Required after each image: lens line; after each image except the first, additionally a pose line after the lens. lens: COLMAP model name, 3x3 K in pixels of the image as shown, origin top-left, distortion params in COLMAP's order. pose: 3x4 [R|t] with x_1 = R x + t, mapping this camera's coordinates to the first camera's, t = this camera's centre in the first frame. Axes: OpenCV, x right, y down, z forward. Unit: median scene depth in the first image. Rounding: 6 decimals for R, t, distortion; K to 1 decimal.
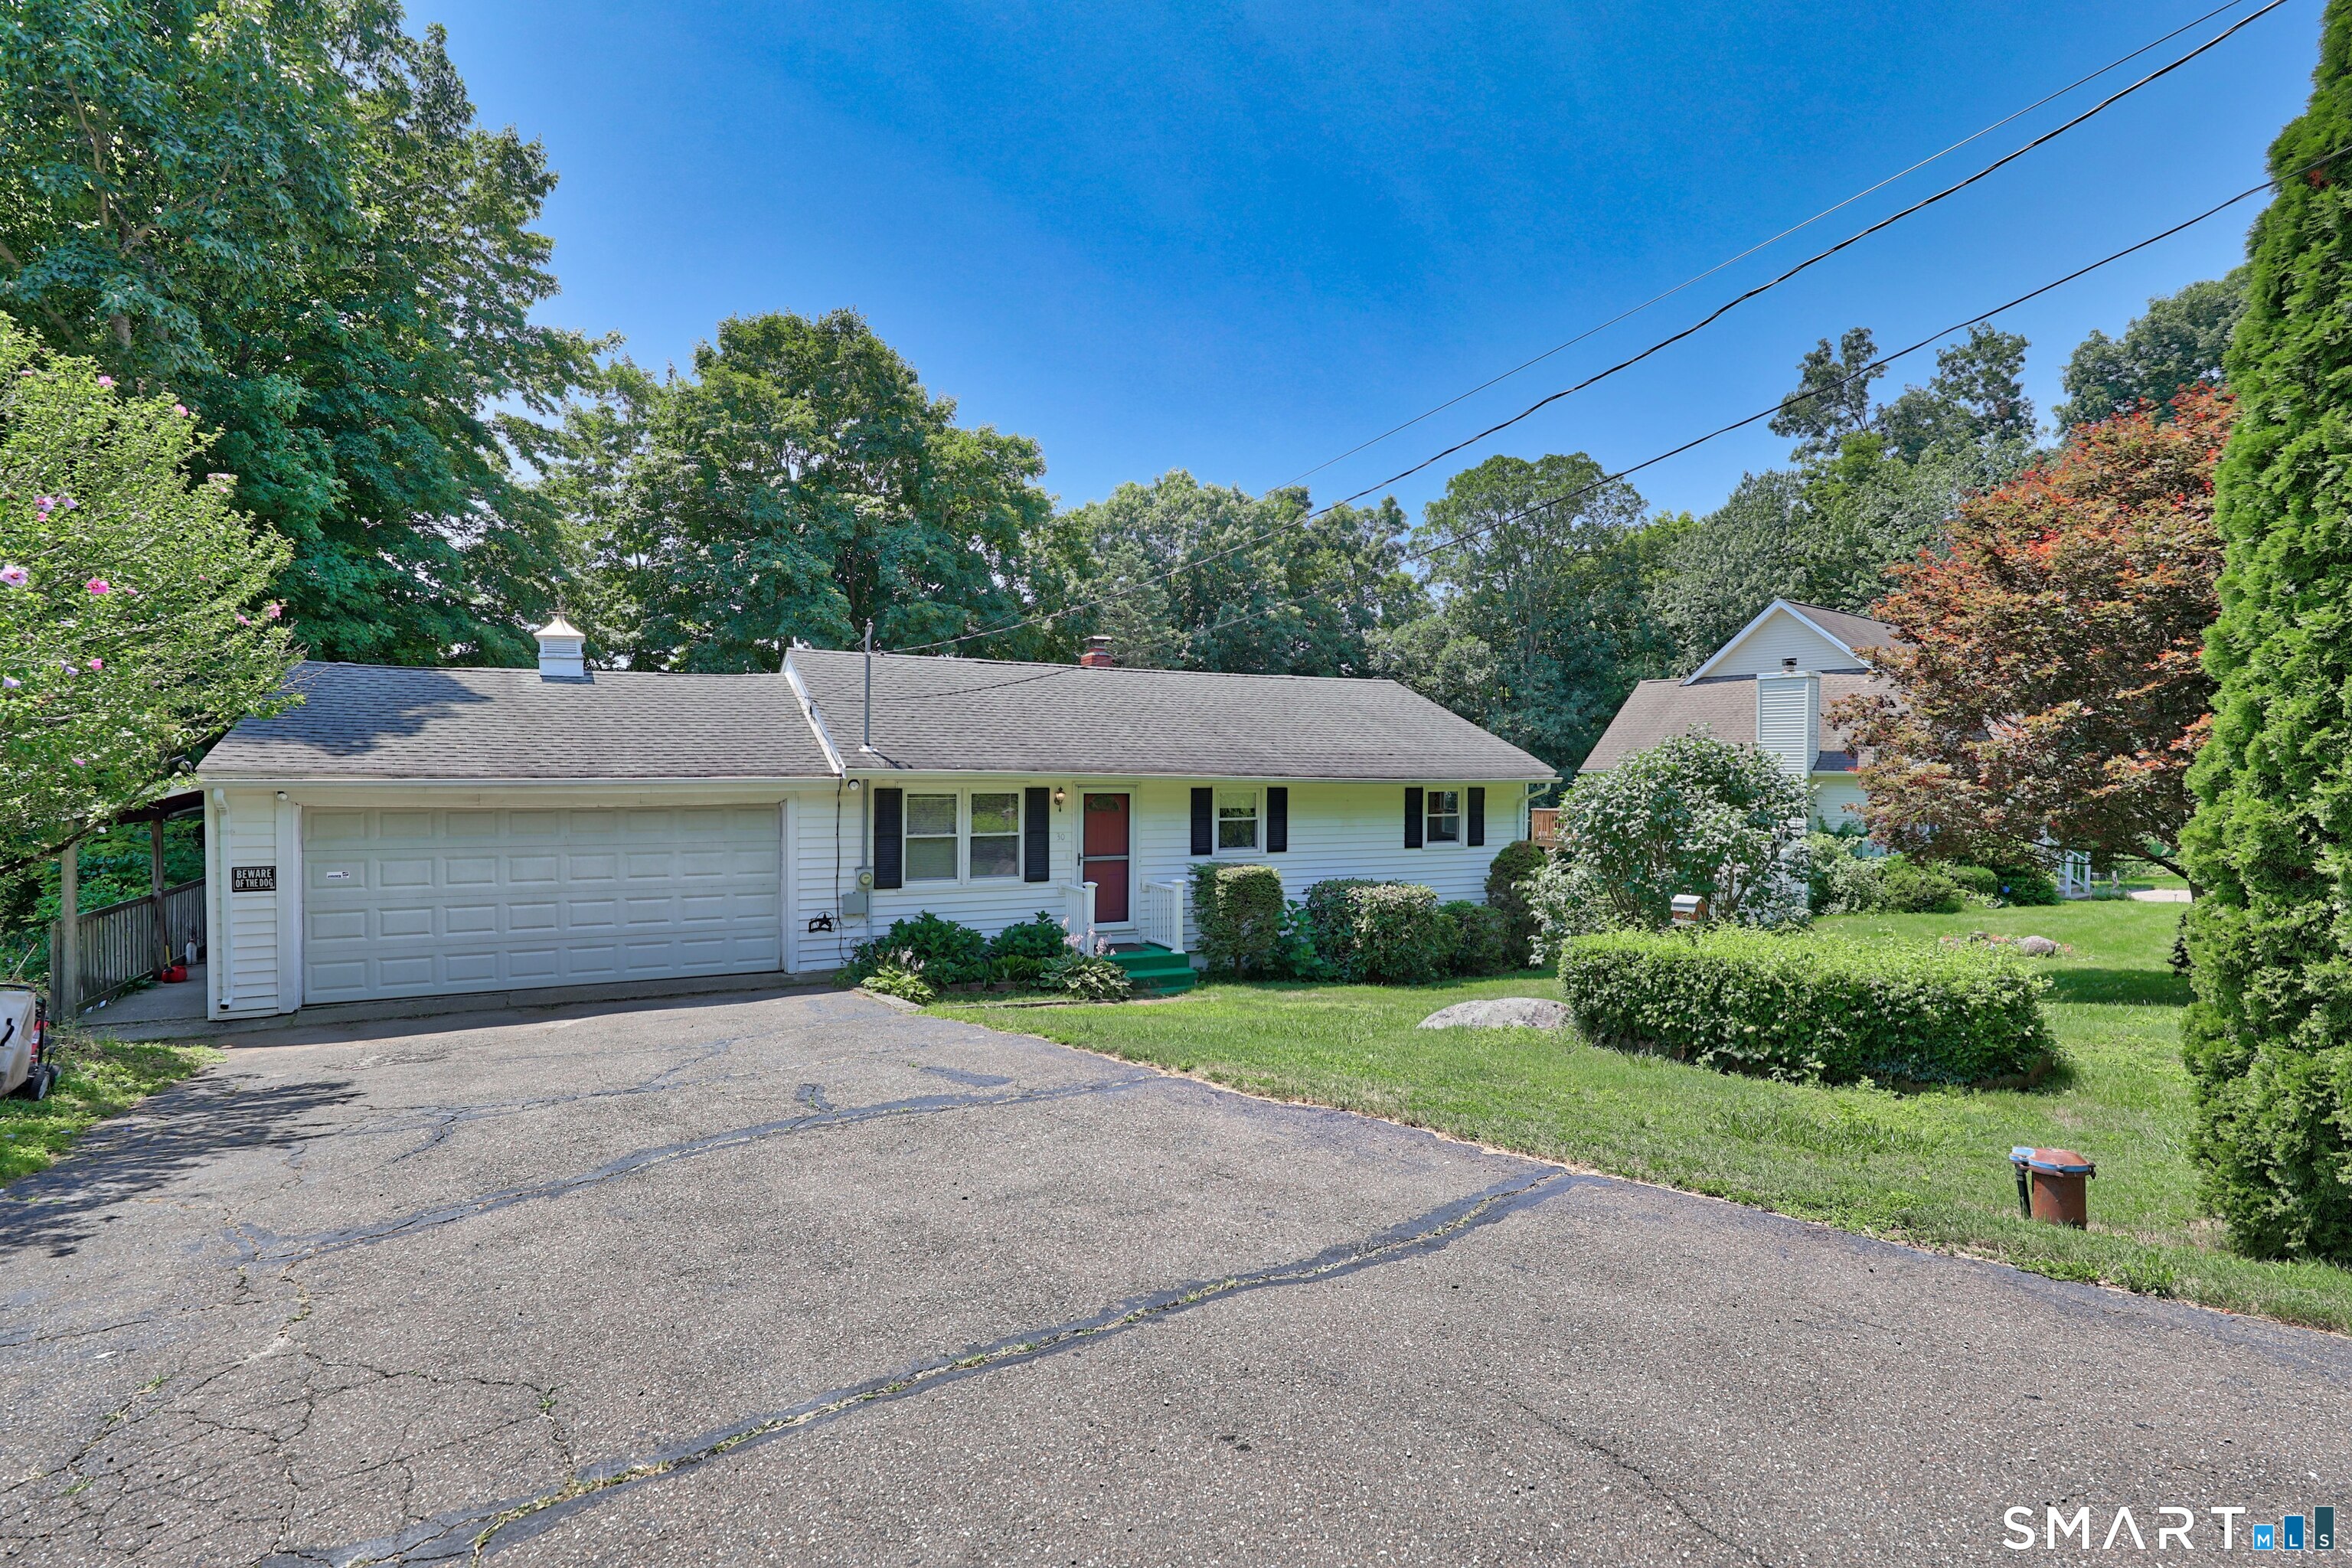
lens RADIAL K [[1120.8, 0, 1176.0], [0, 1120.8, 784.0], [0, 0, 1]] dist [-0.001038, -0.000489]
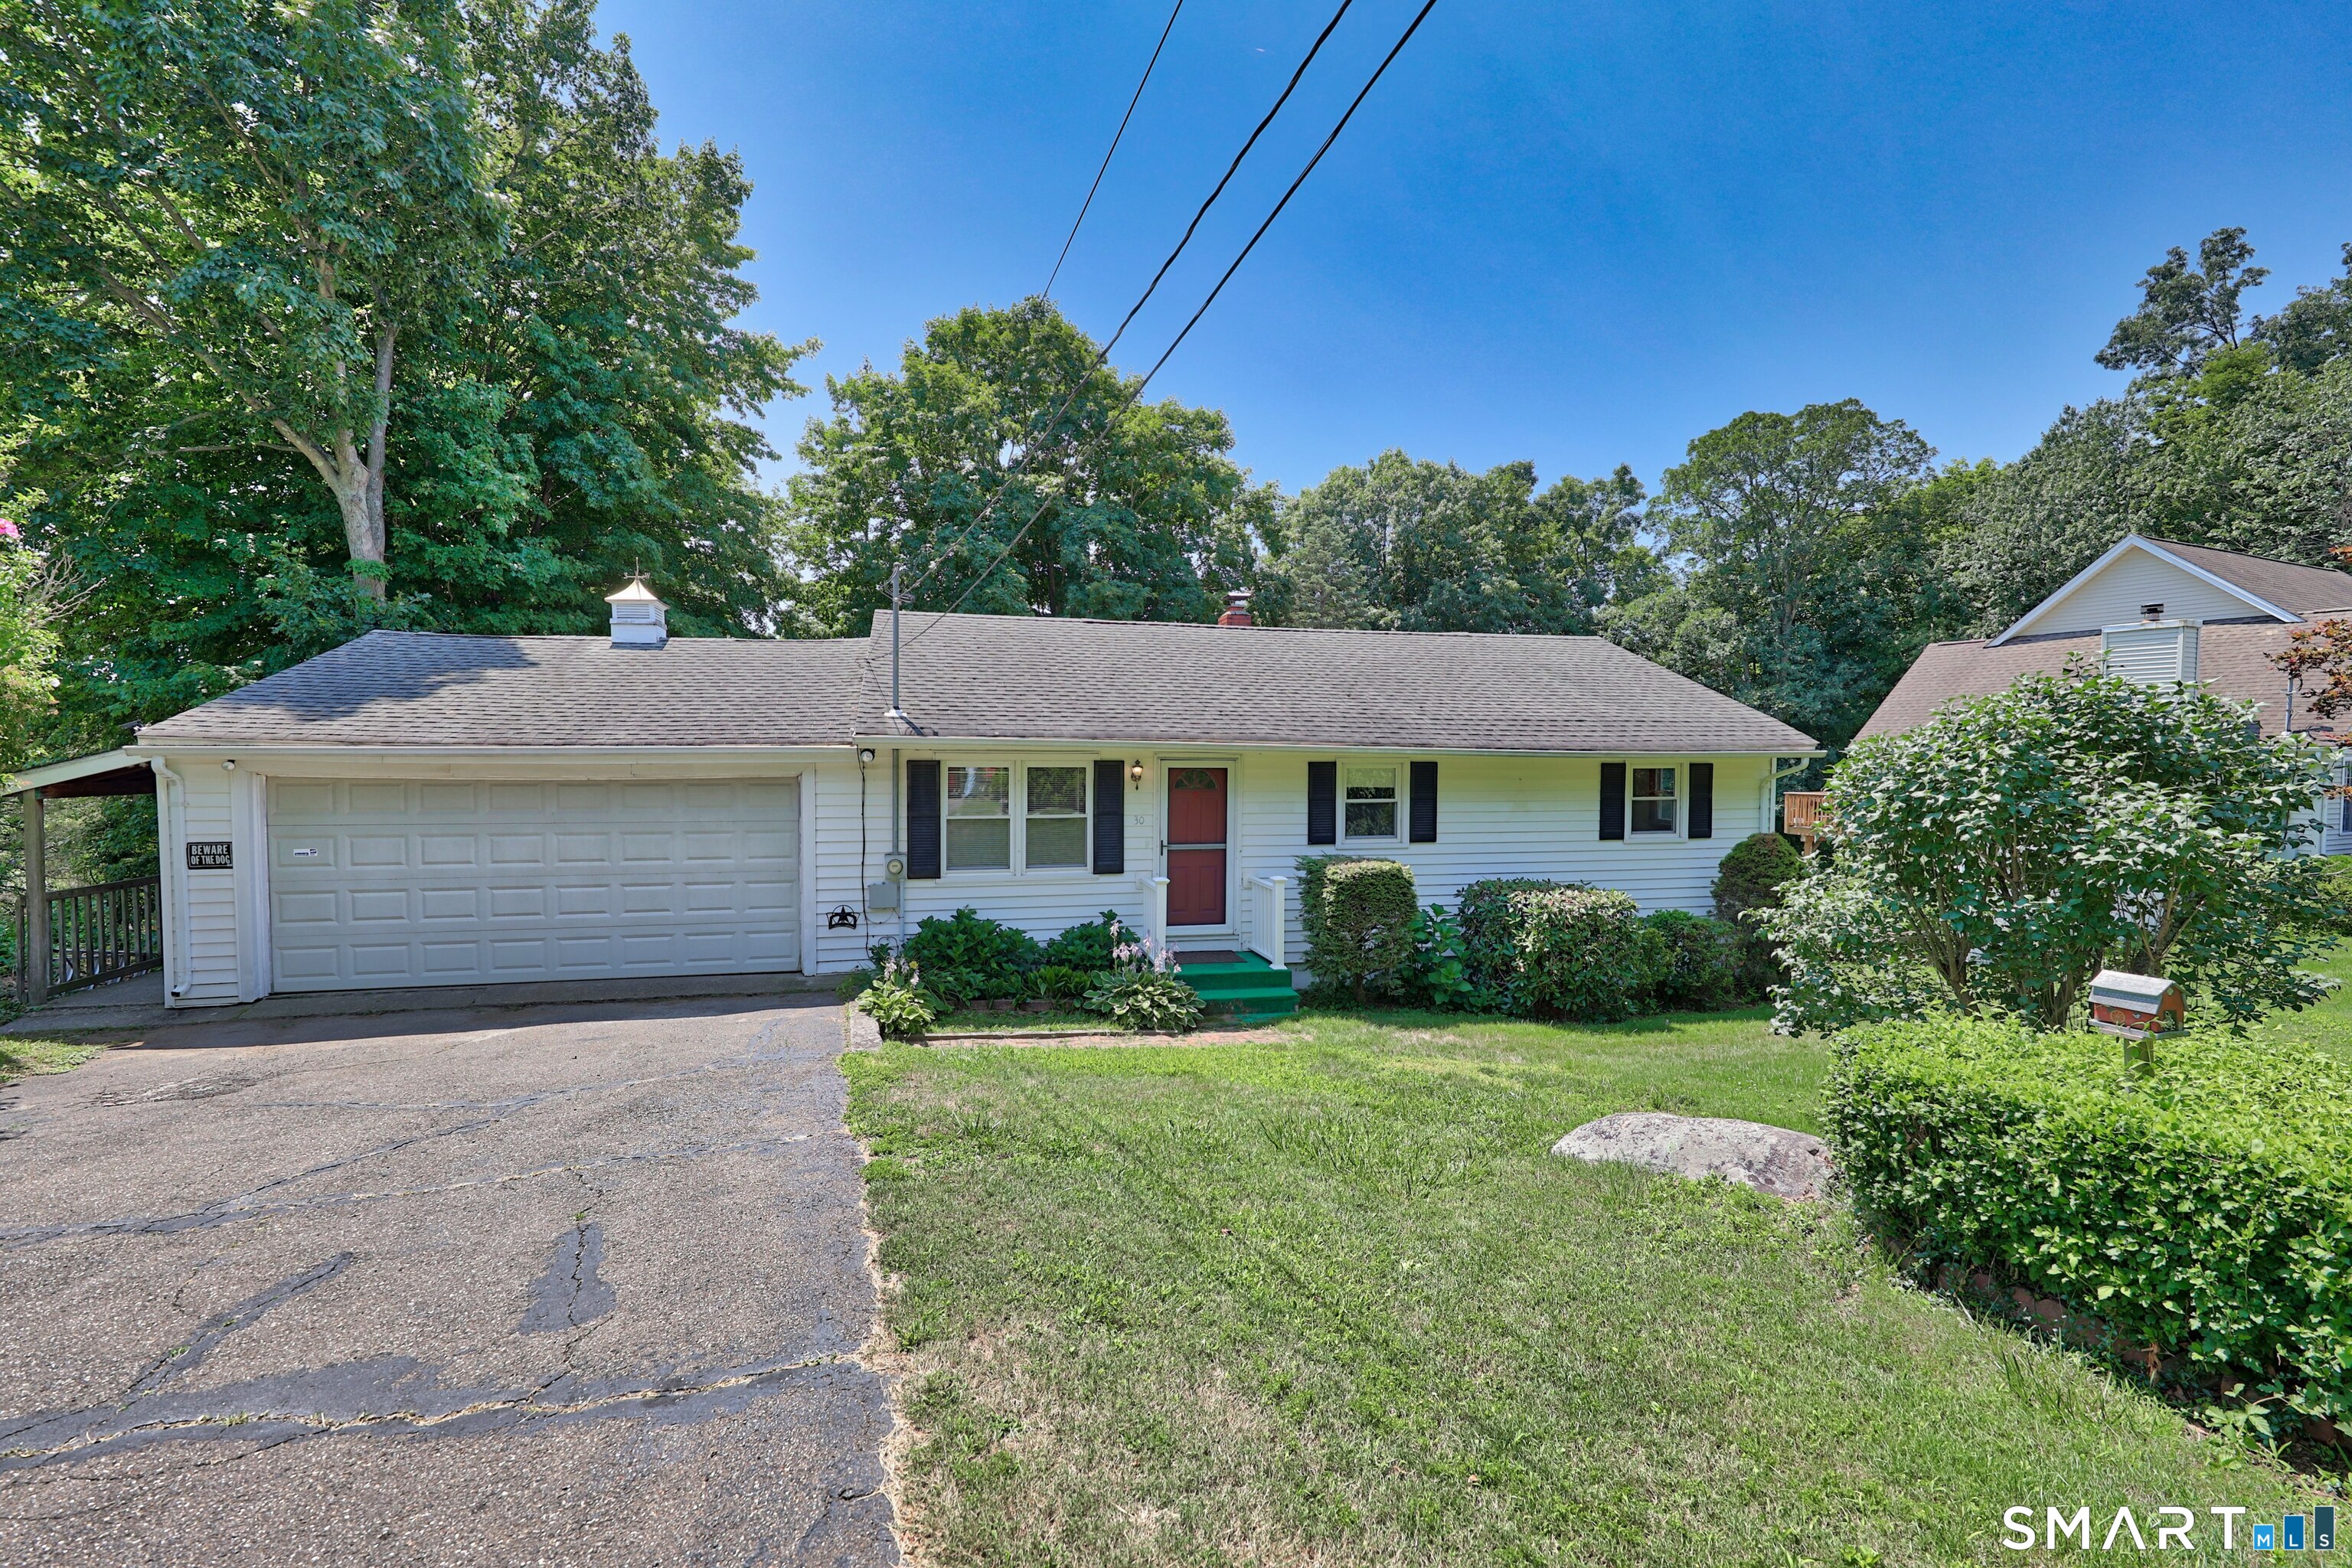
lens RADIAL K [[1001.0, 0, 1163.6], [0, 1001.0, 780.5], [0, 0, 1]] dist [0.000251, 0.000754]
pose [[0.968882, 0.005605, -0.247461, 0.085258], [-0.002156, 0.999897, 0.014208, 0.006511], [0.247515, -0.013233, 0.968794, 0.254337]]
